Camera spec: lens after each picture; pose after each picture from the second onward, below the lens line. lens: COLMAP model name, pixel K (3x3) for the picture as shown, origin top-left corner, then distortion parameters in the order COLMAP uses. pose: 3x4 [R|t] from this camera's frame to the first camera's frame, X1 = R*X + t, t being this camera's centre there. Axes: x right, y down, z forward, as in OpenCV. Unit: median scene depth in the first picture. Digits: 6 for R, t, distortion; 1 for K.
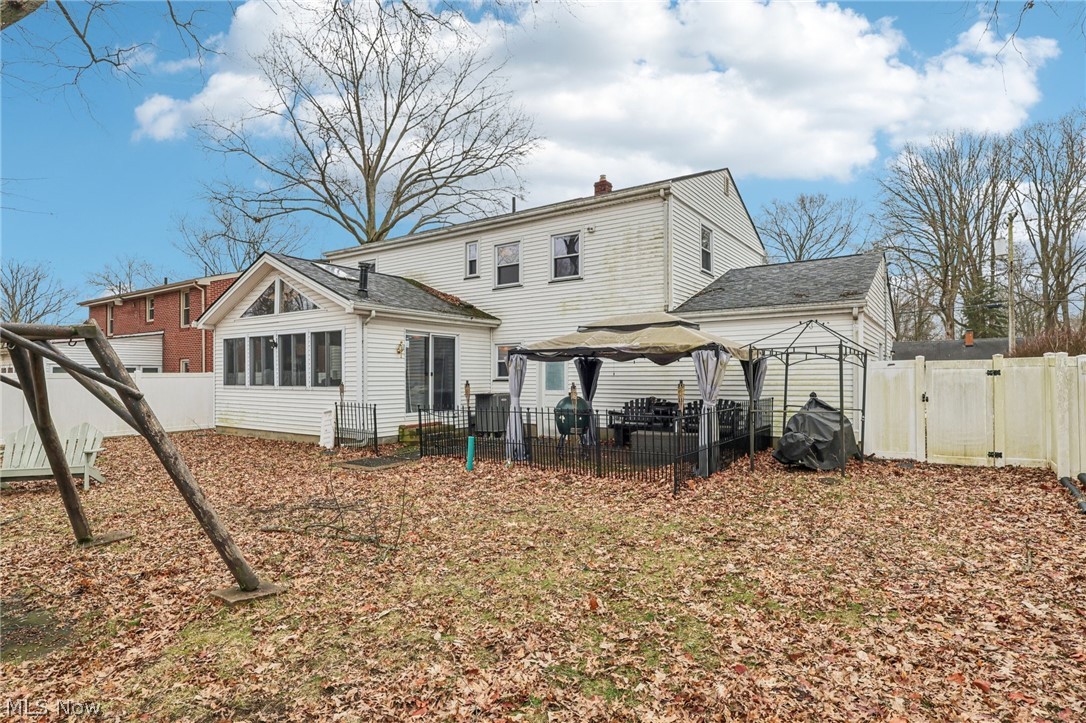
lens RADIAL K [[564.8, 0, 547.0], [0, 564.8, 375.2], [0, 0, 1]] dist [0.027107, 0.000121]
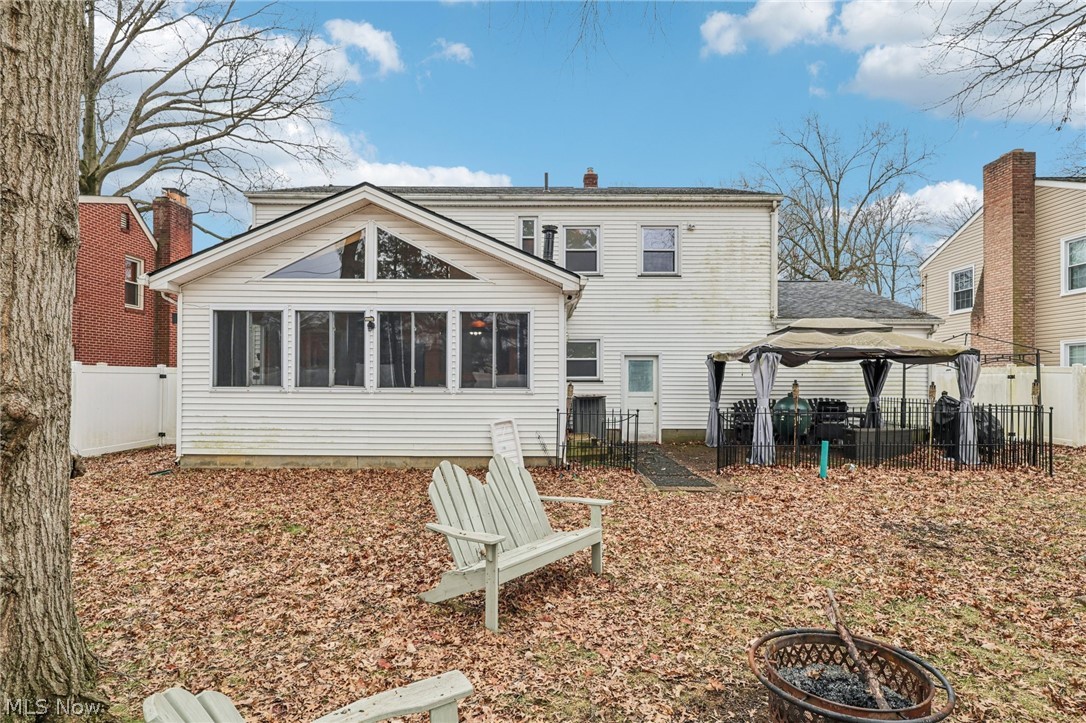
lens RADIAL K [[564.8, 0, 547.0], [0, 564.8, 375.2], [0, 0, 1]] dist [0.027107, 0.000121]
pose [[0.823515, 0.010727, 0.567193, -0.701260], [-0.007472, 0.999940, -0.008063, 0.008554], [-0.567245, 0.002402, 0.823545, 0.345974]]
